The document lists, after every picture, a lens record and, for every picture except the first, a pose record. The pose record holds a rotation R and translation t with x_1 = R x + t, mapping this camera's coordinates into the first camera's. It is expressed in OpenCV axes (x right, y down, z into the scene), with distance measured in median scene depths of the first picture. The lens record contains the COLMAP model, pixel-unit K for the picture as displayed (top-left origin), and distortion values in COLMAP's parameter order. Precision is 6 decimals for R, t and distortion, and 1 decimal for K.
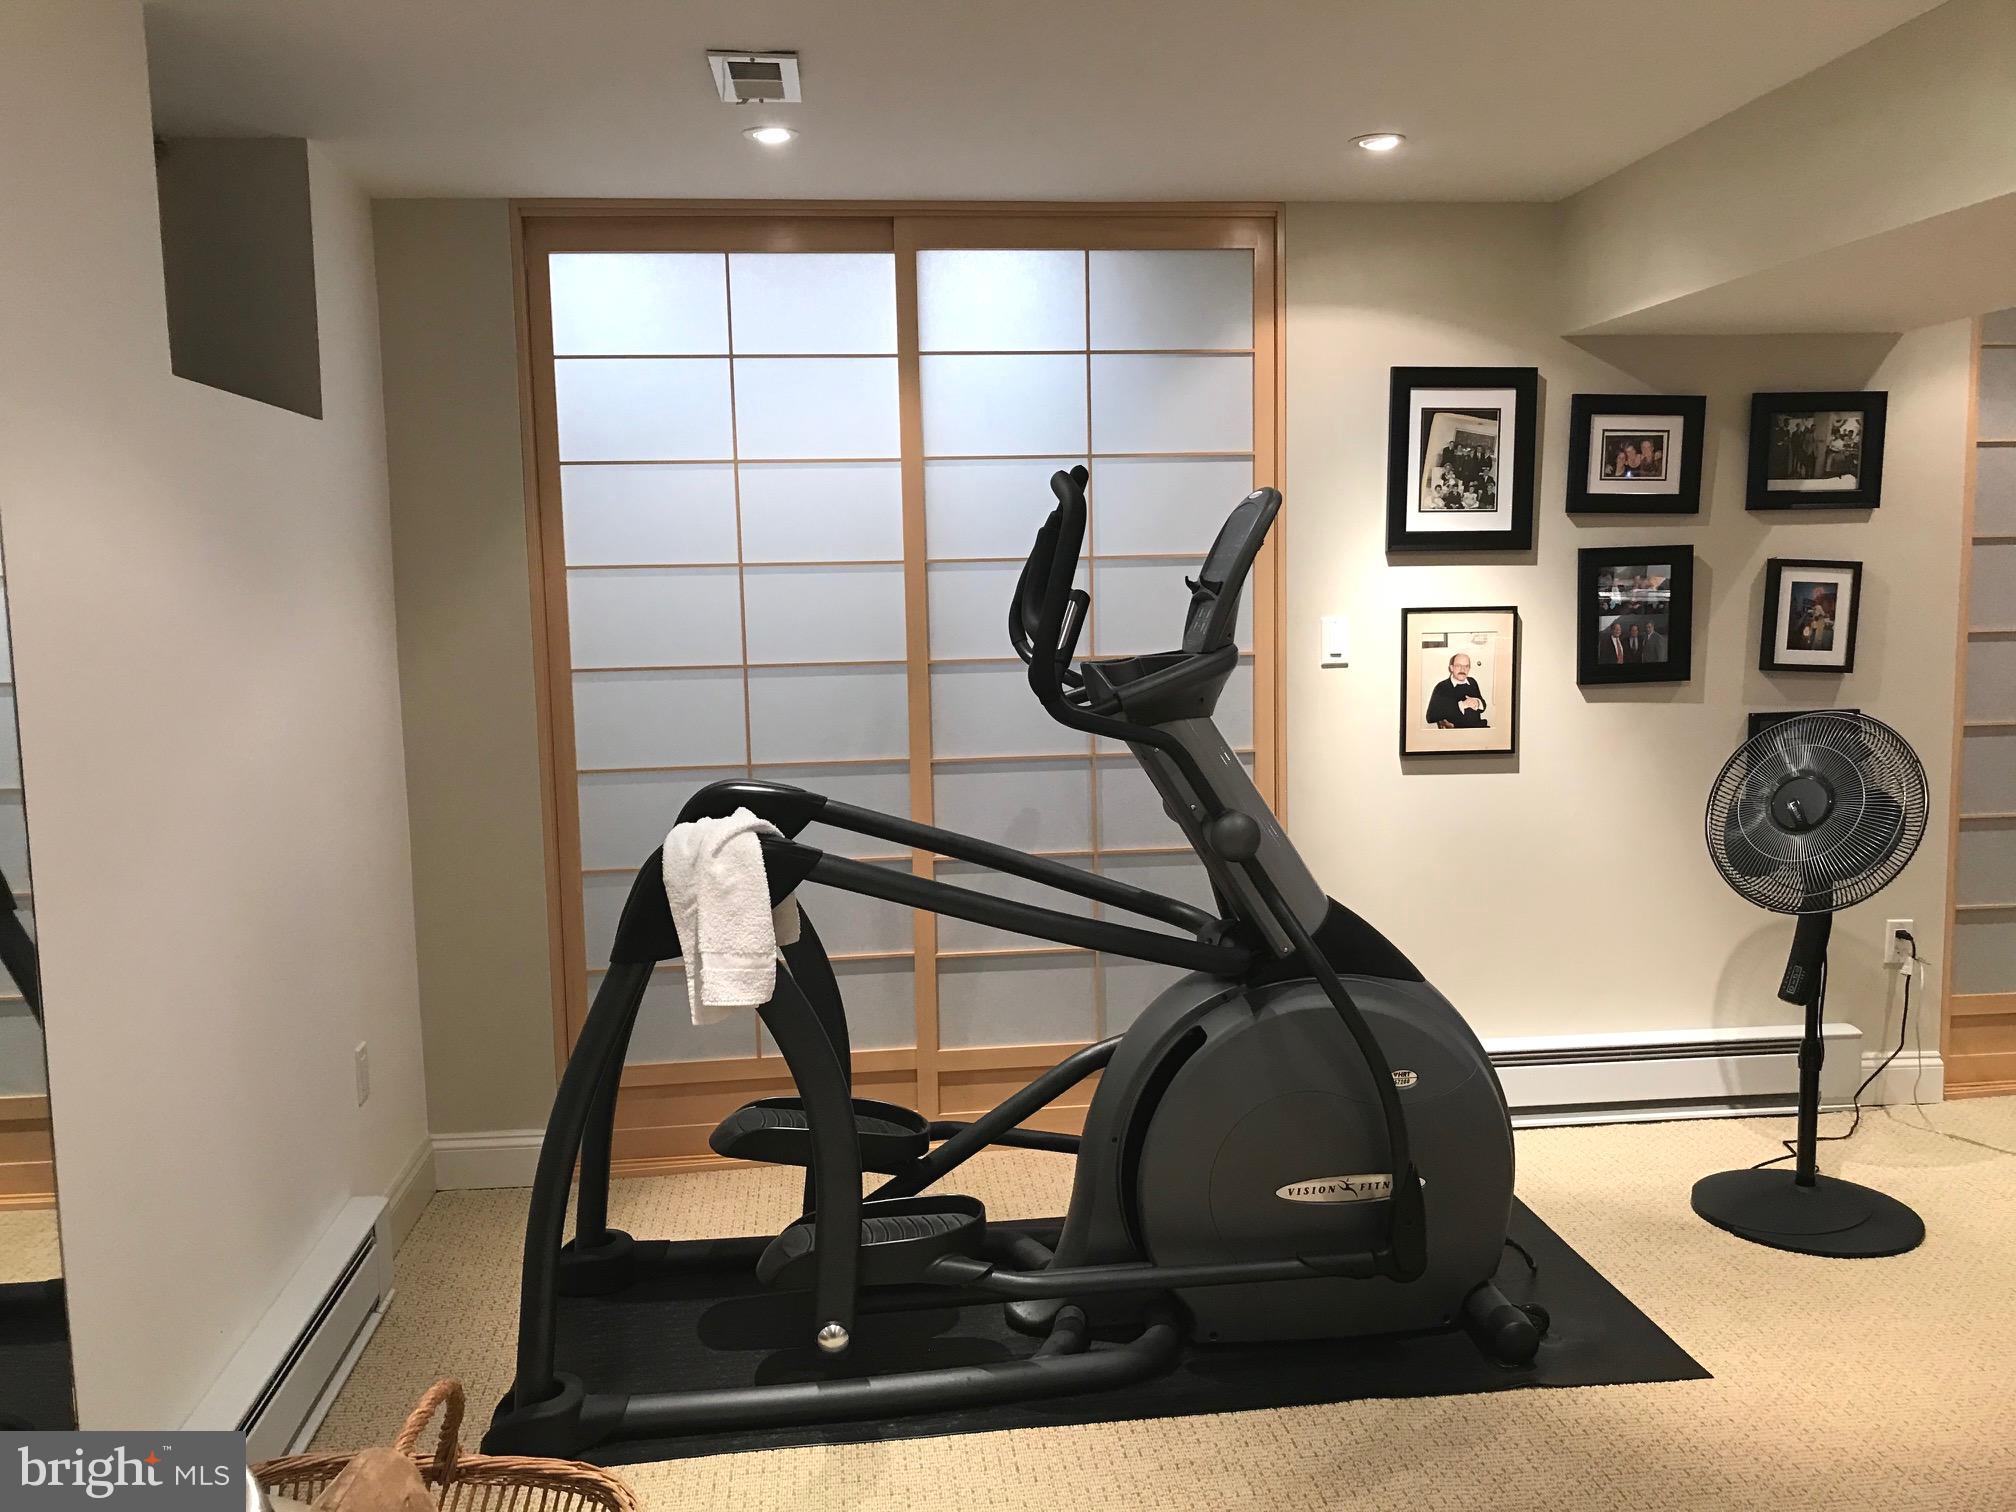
lens RADIAL K [[1665.5, 0, 1008.3], [0, 1665.5, 732.0], [0, 0, 1]] dist [0.044898, -0.043582]
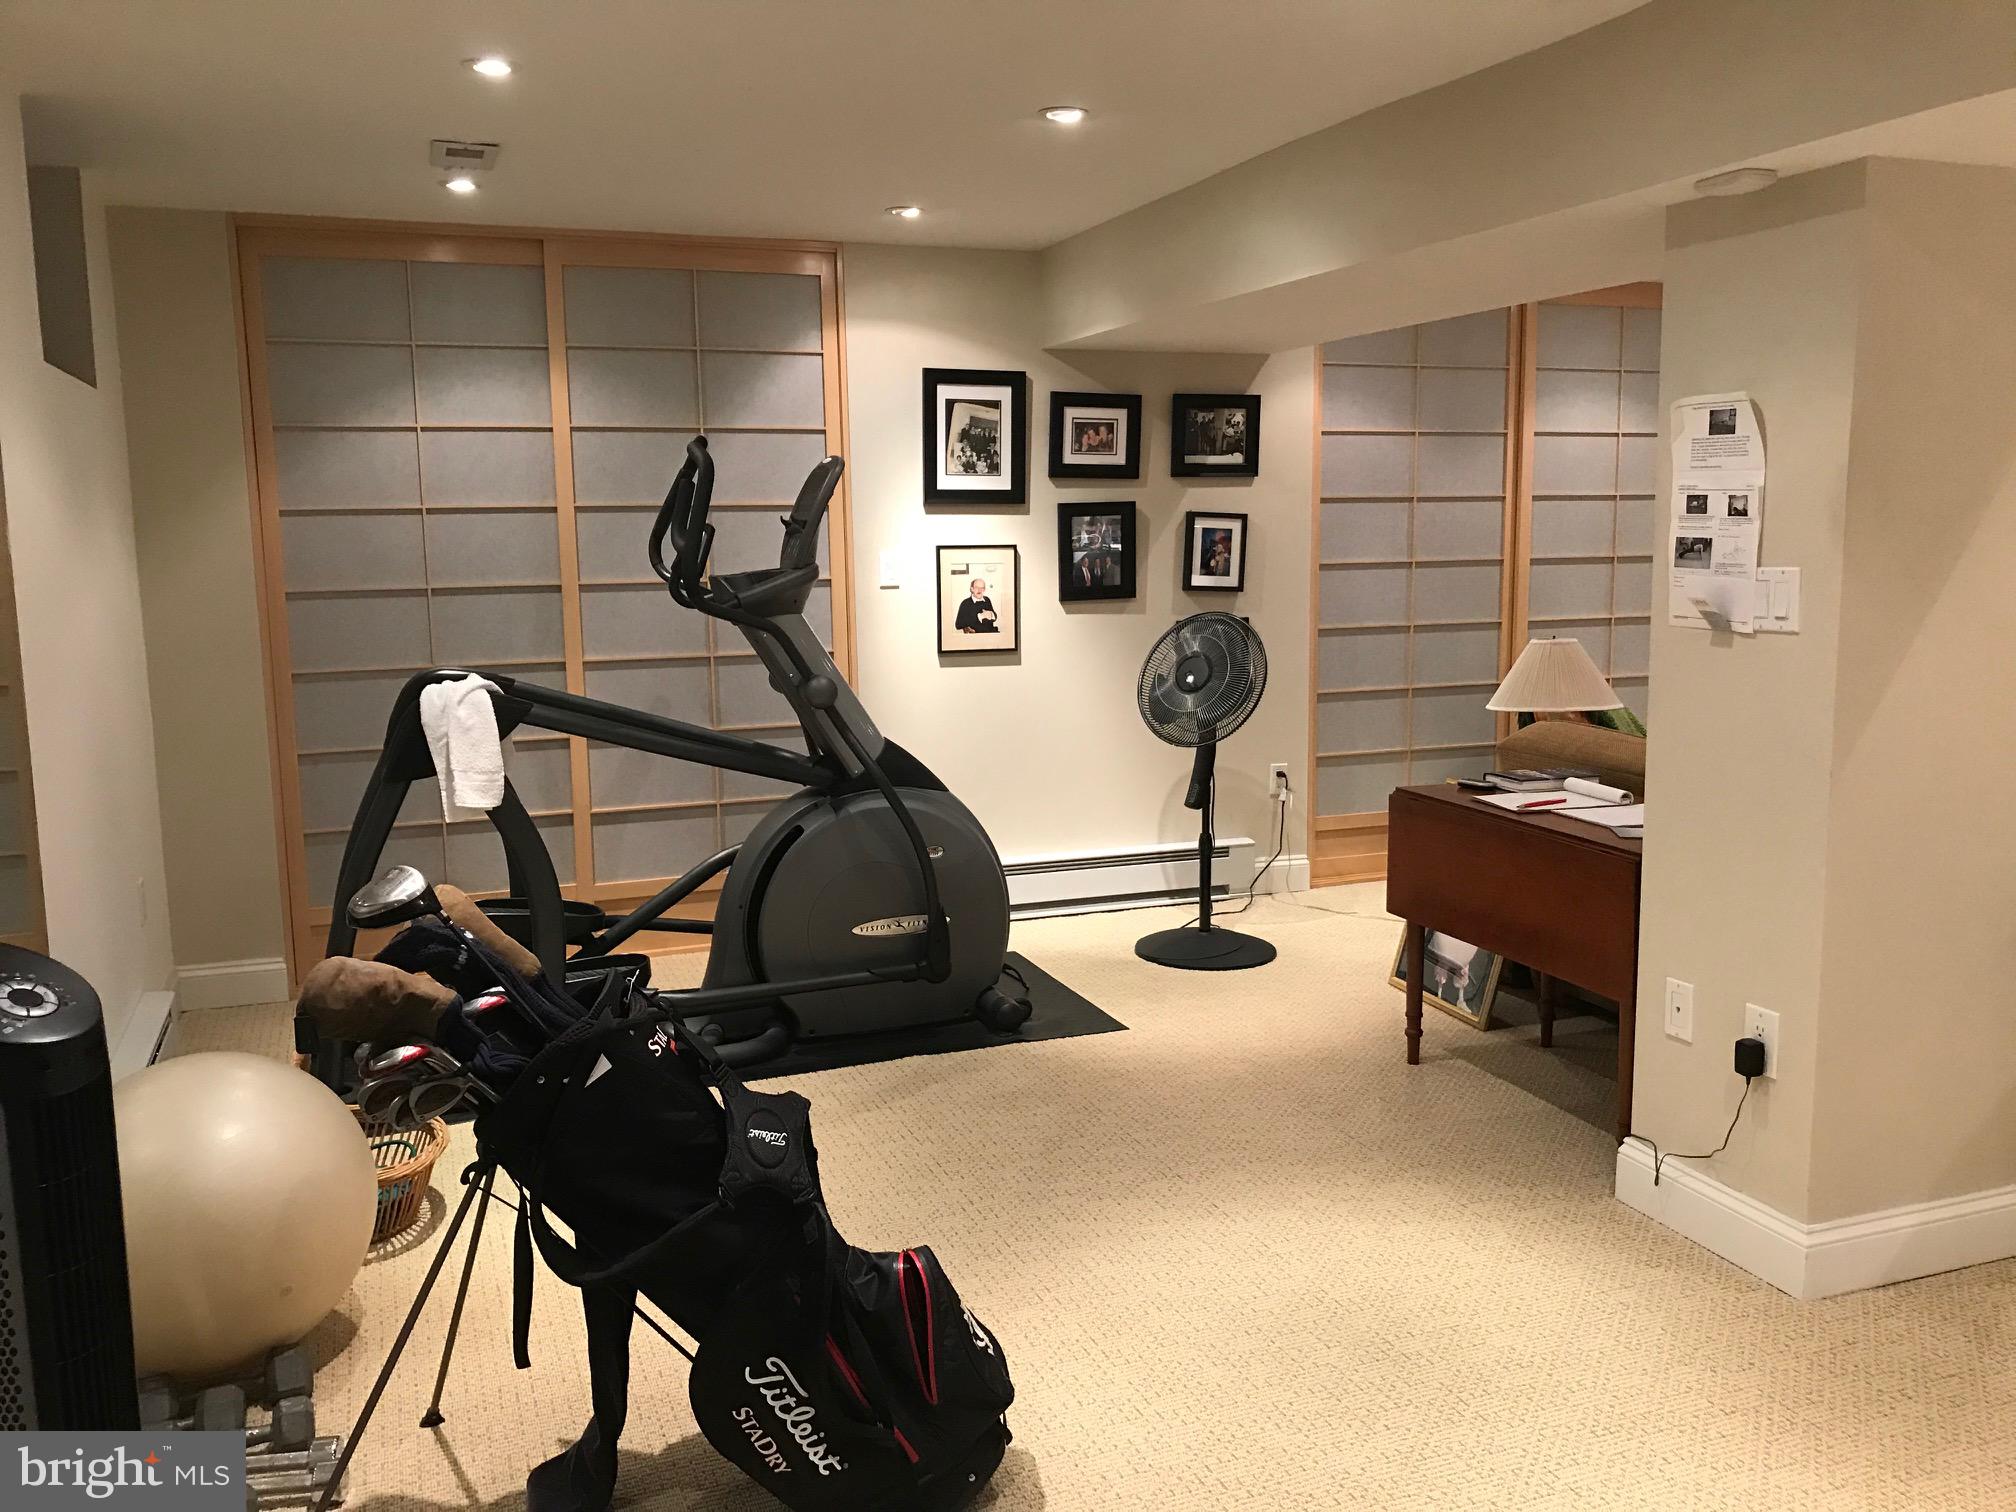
lens RADIAL K [[1665.5, 0, 999.0], [0, 1665.5, 747.8], [0, 0, 1]] dist [0.044898, -0.043582]
pose [[0.969866, -0.028573, 0.241958, -0.049531], [0.022103, 0.999323, 0.029413, 0.052765], [-0.242634, -0.023179, 0.969841, -0.342543]]
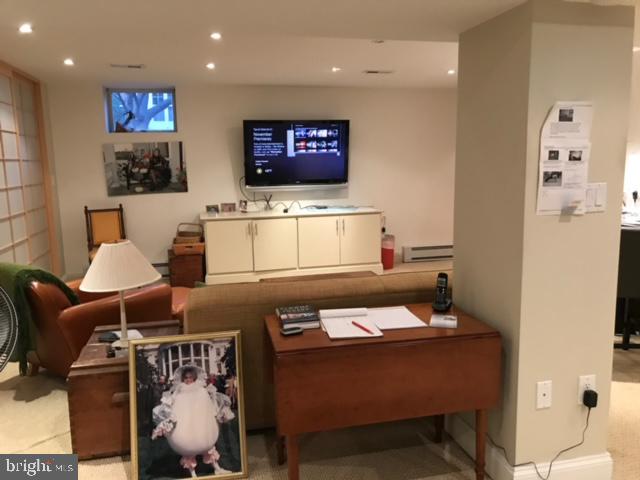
lens RADIAL K [[528.7, 0, 320.0], [0, 528.7, 237.4], [0, 0, 1]] dist [0.044898, -0.043582]
pose [[-0.116689, -0.127602, 0.984937, -0.026750], [0.126443, 0.981733, 0.142168, -0.051535], [-0.985087, 0.141128, -0.098423, 0.598096]]
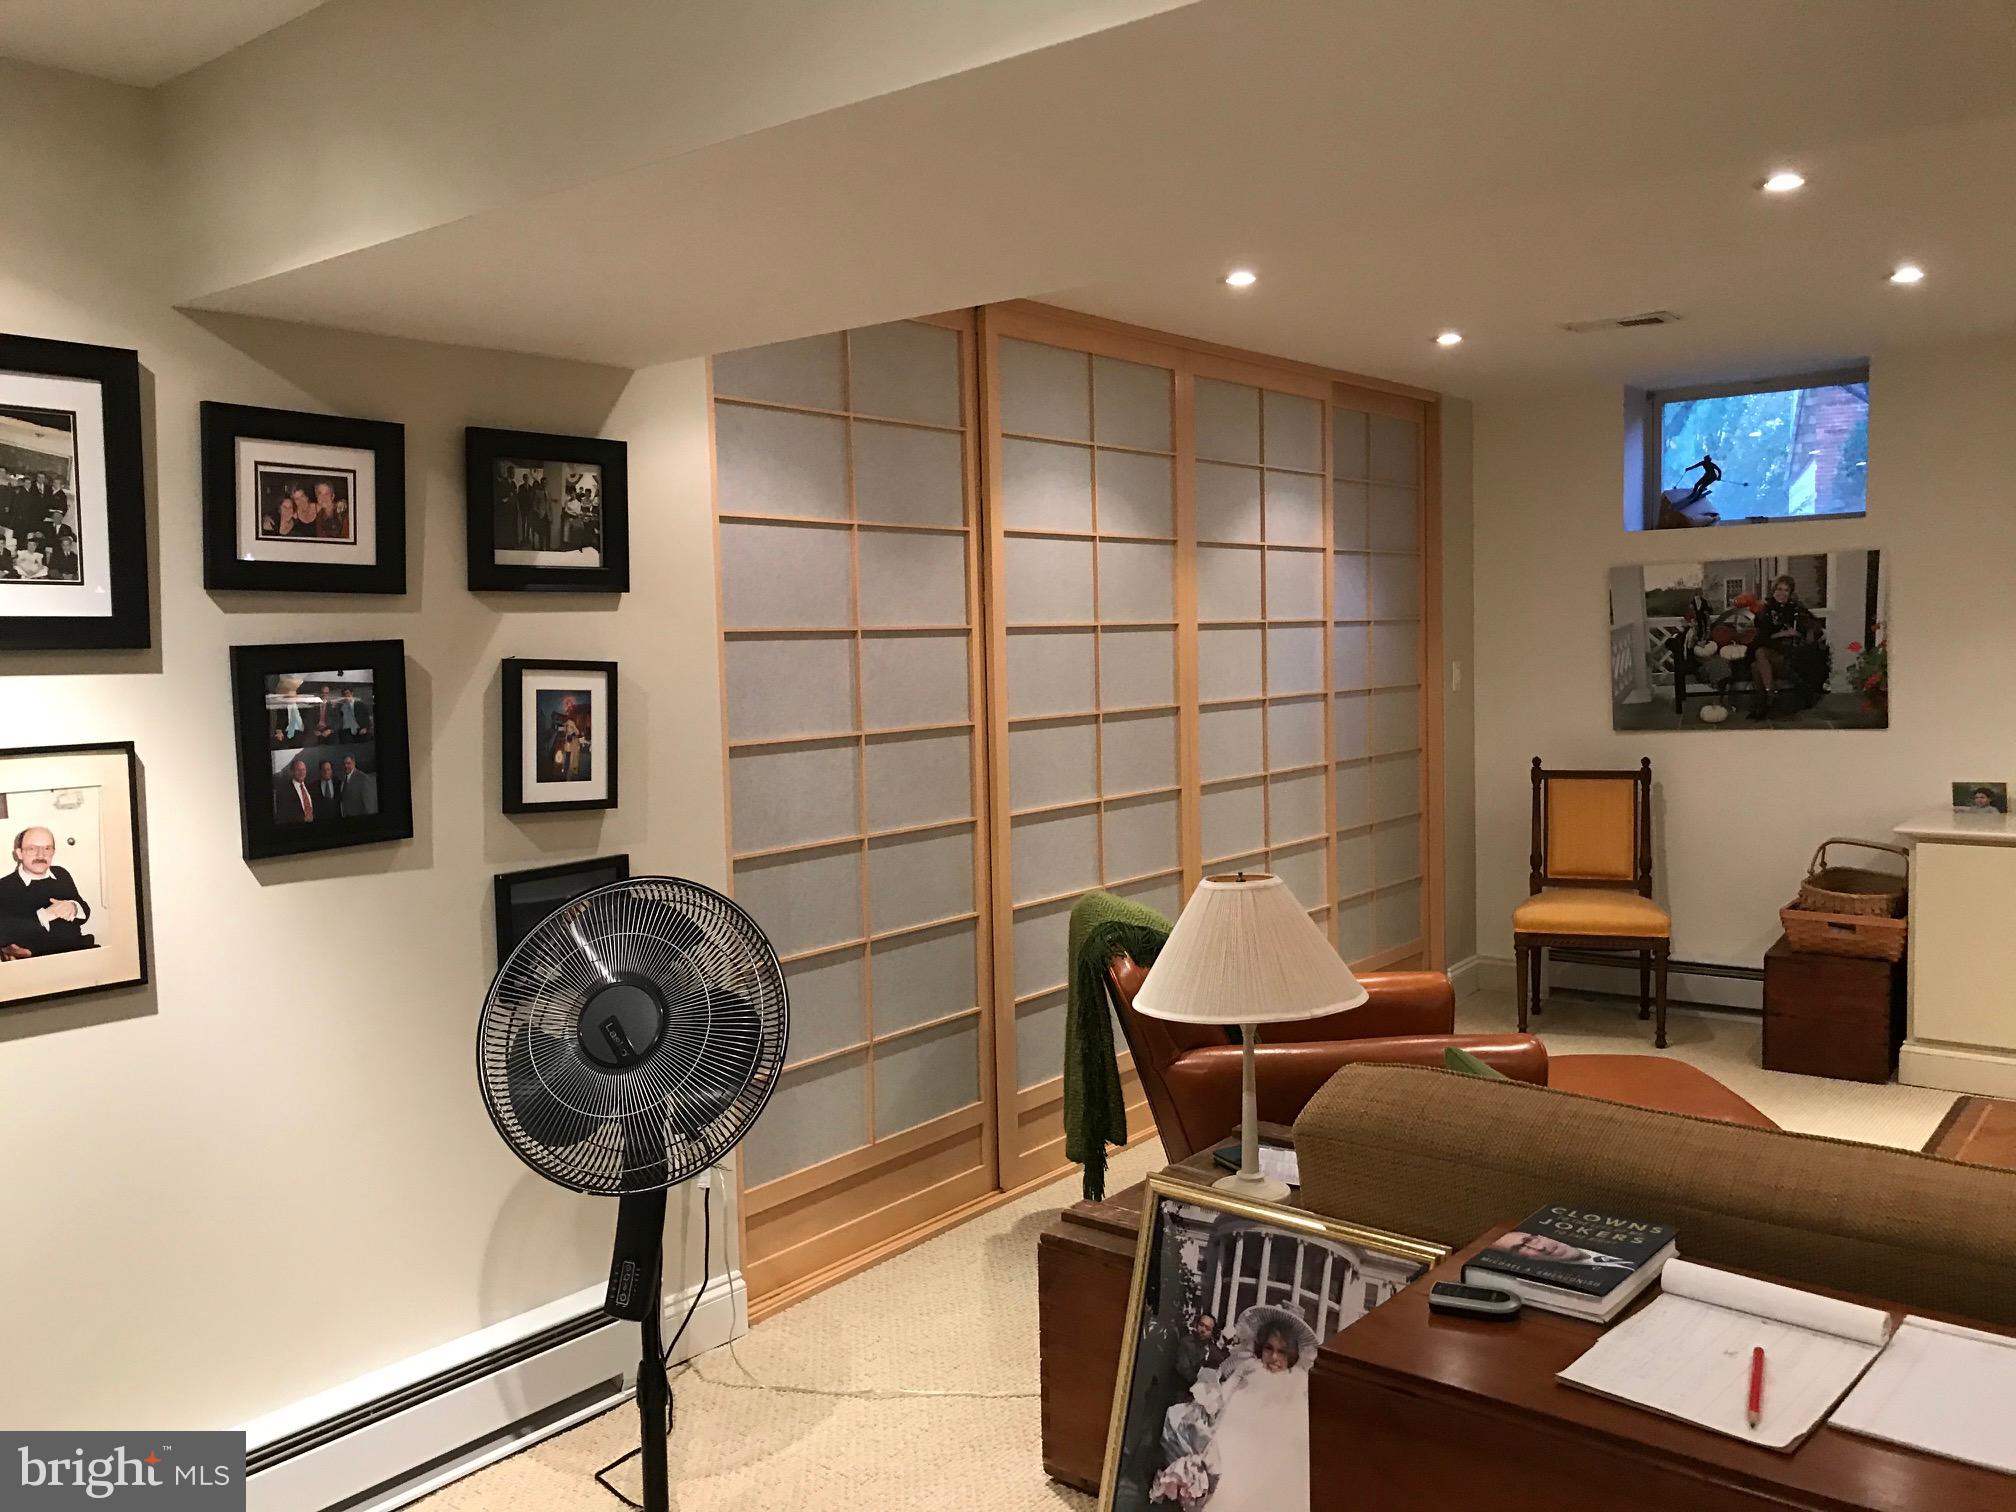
lens RADIAL K [[1665.5, 0, 1010.9], [0, 1665.5, 753.1], [0, 0, 1]] dist [0.044898, -0.043582]
pose [[0.704472, -0.052500, 0.707788, 0.098025], [0.087186, 0.996109, -0.012891, -0.035489], [-0.704357, 0.070790, 0.706308, 0.348770]]
